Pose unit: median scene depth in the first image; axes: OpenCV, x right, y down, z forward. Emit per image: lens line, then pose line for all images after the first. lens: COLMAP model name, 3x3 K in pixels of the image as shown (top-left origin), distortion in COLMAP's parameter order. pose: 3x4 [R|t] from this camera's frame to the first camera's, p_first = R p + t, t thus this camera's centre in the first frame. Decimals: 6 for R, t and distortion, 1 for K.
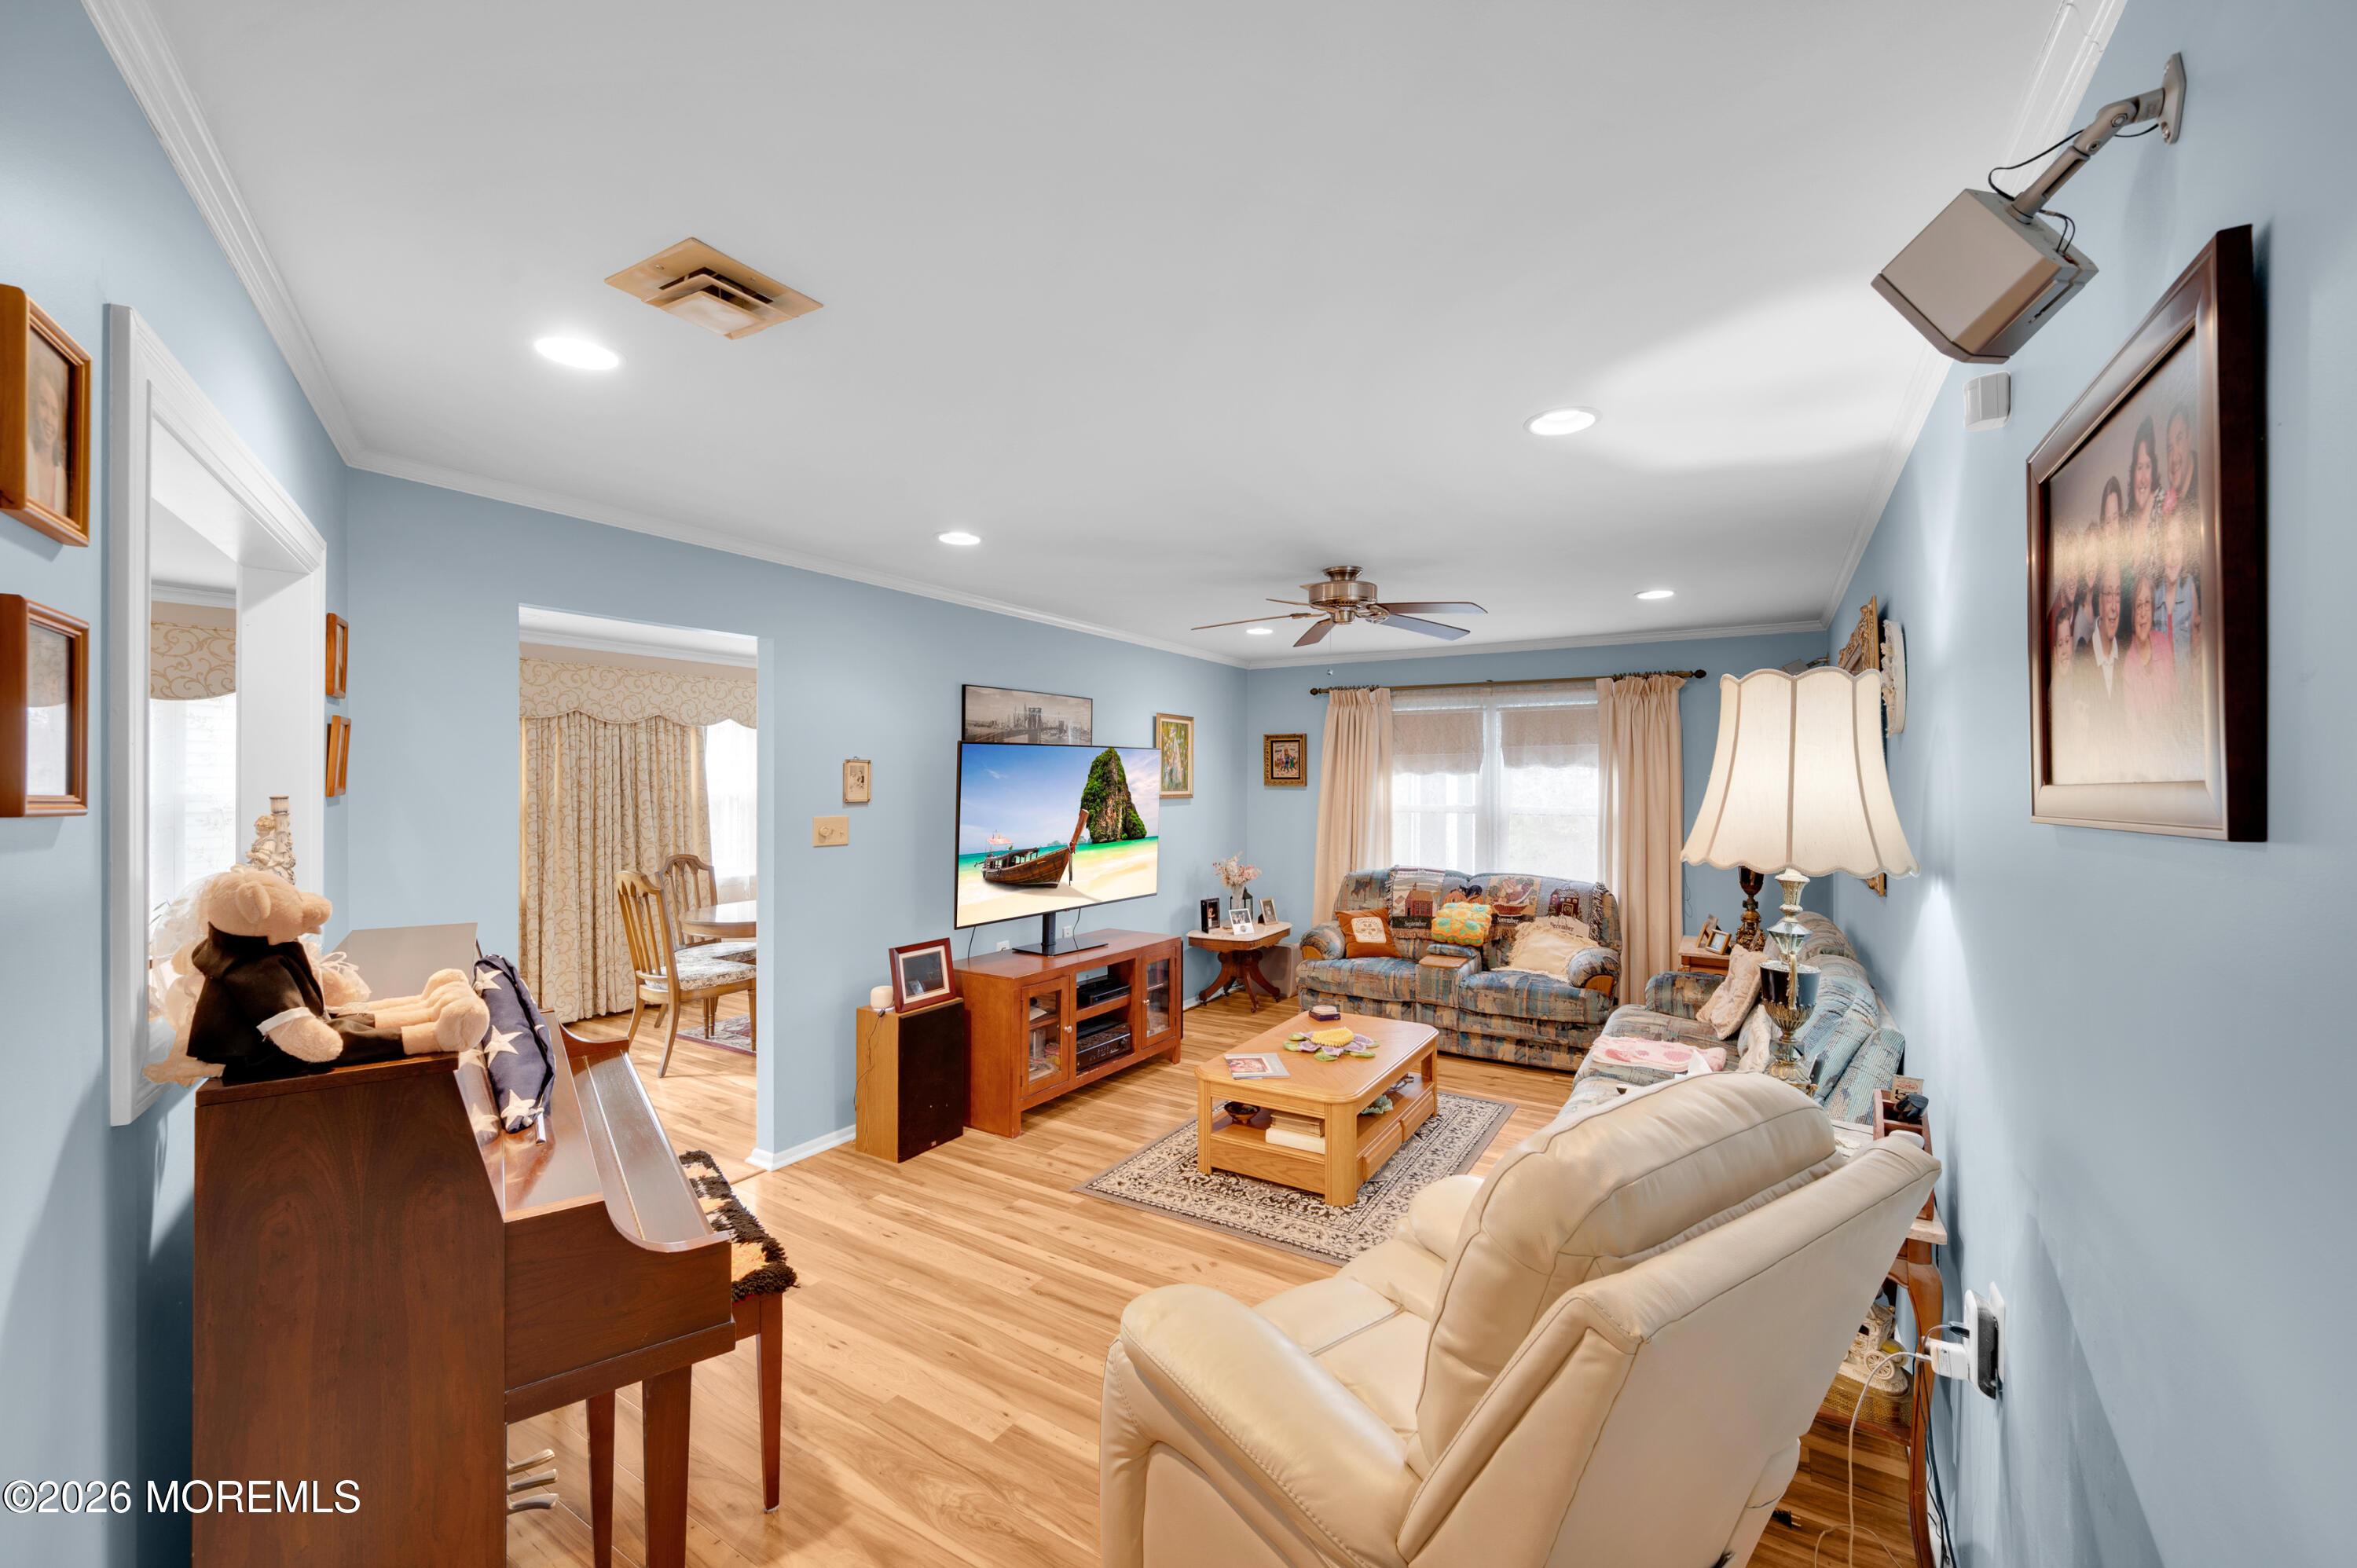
lens RADIAL K [[928.6, 0, 1187.5], [0, 928.6, 782.1], [0, 0, 1]] dist [0.001175, -0.000291]
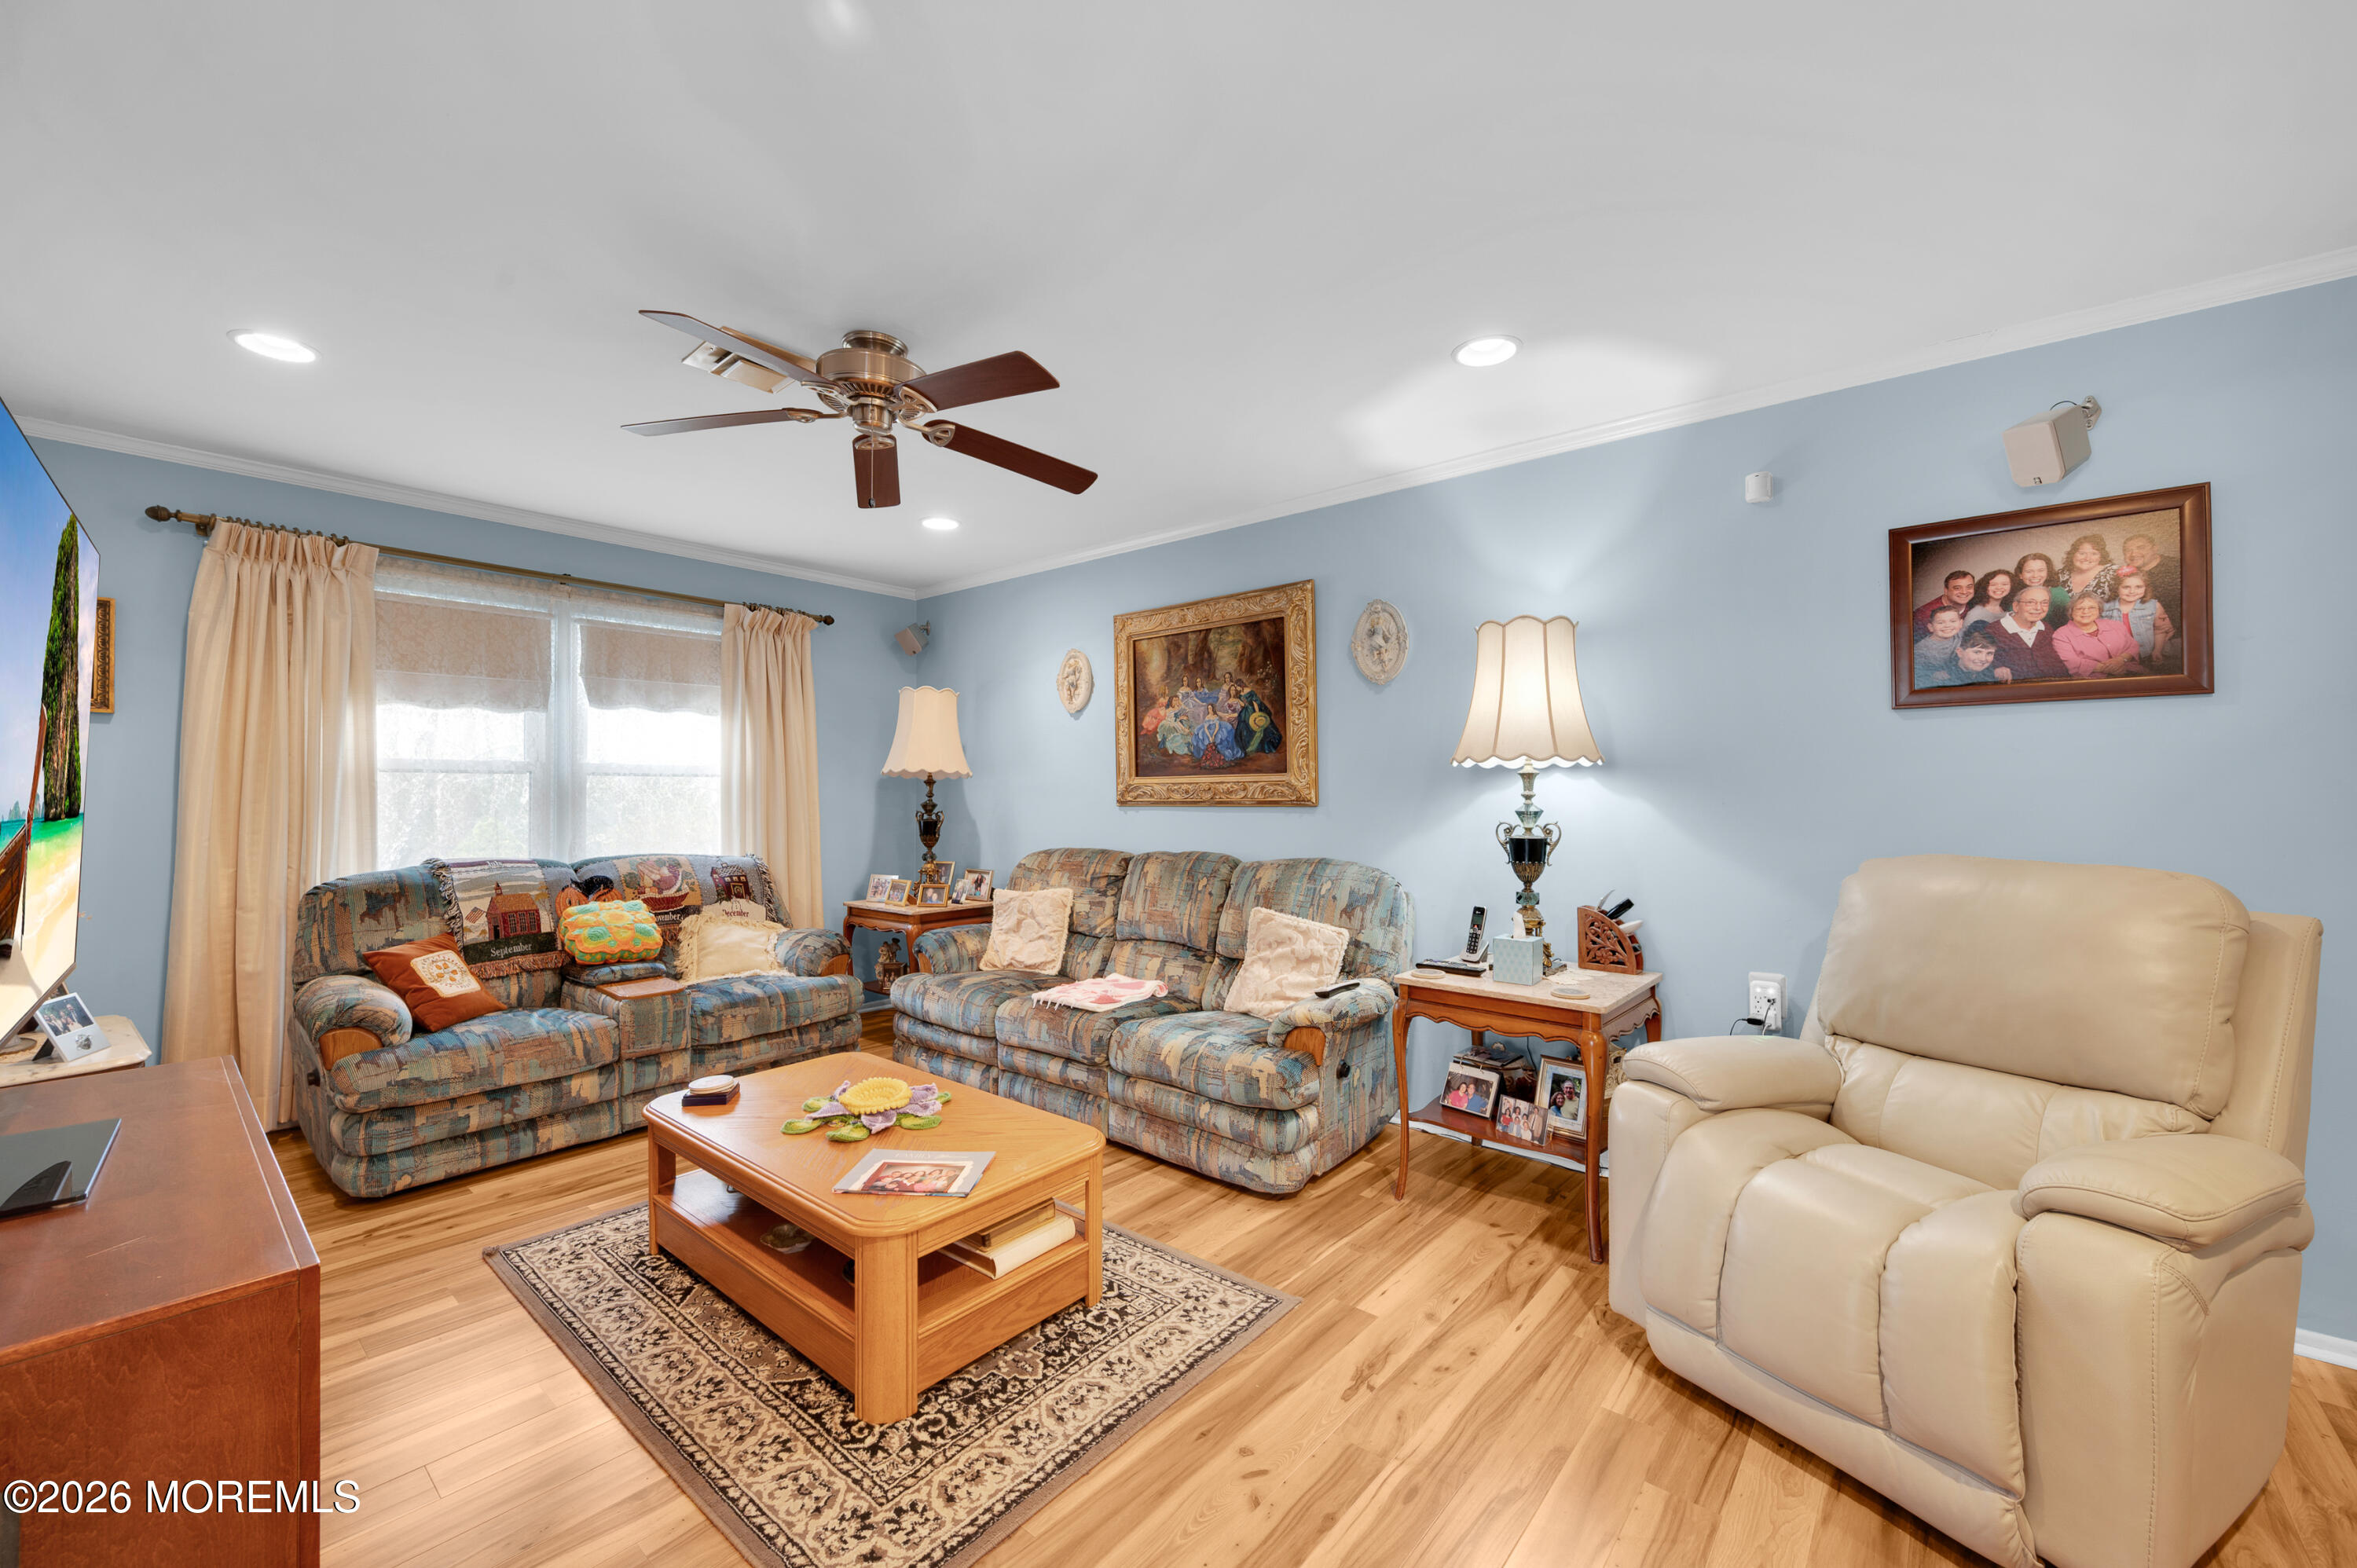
lens RADIAL K [[928.6, 0, 1165.1], [0, 928.6, 781.8], [0, 0, 1]] dist [0.001175, -0.000291]
pose [[0.149745, 0.009712, 0.988677, -0.307158], [0.001075, 0.999950, -0.009985, 0.053037], [-0.988724, 0.002559, 0.149727, 0.519379]]
